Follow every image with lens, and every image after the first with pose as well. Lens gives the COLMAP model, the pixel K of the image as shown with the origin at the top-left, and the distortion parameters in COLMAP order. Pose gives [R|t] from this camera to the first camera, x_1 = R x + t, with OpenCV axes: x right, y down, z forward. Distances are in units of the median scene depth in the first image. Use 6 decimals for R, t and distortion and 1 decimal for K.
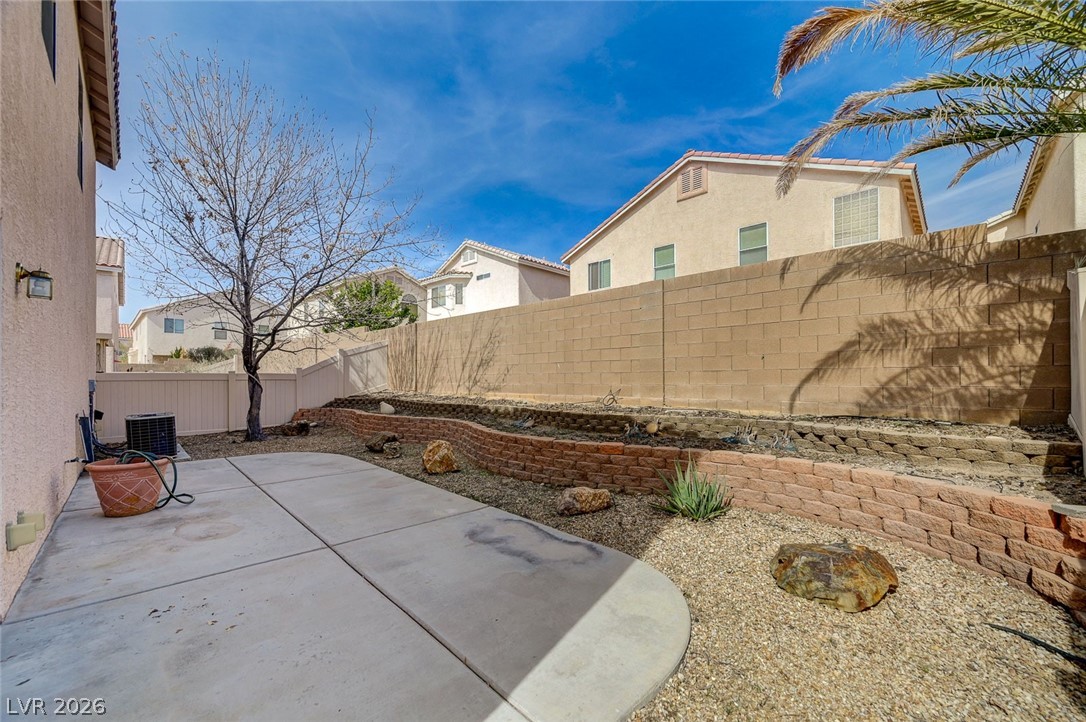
lens RADIAL K [[432.9, 0, 551.0], [0, 432.9, 370.9], [0, 0, 1]] dist [-0.002553, -0.000266]
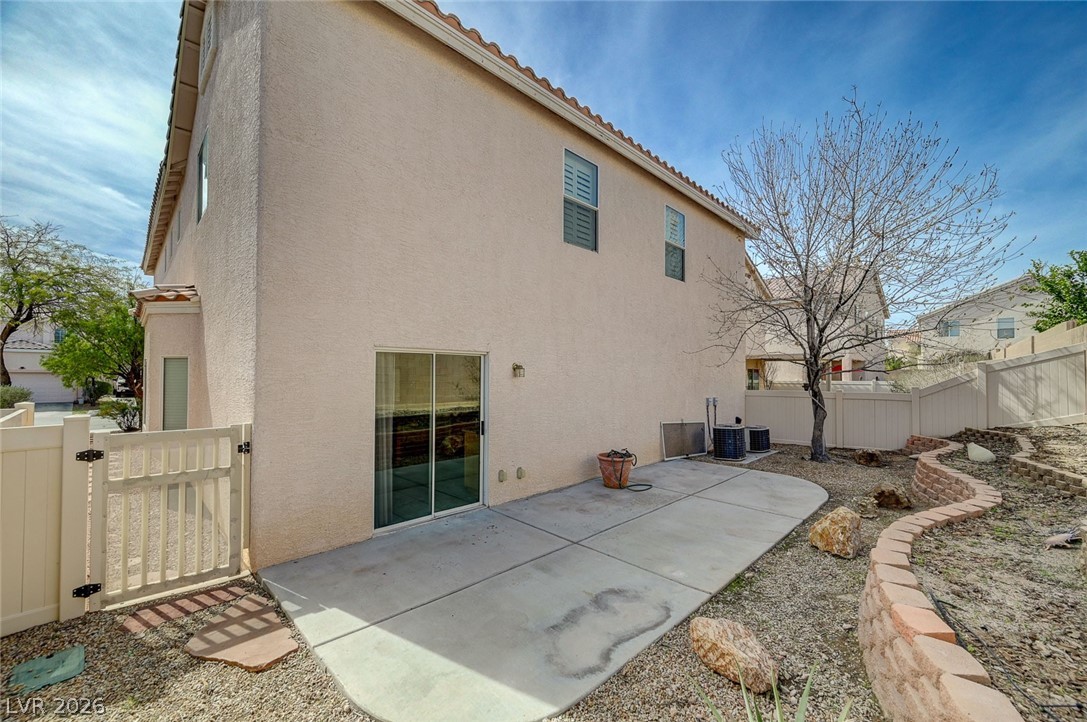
lens RADIAL K [[433.3, 0, 551.7], [0, 433.3, 364.5], [0, 0, 1]] dist [-0.002553, -0.000266]
pose [[0.009932, -0.021362, -0.999722, 0.723141], [0.010856, 0.999715, -0.021254, -0.114997], [0.999892, -0.010641, 0.010161, 0.729612]]
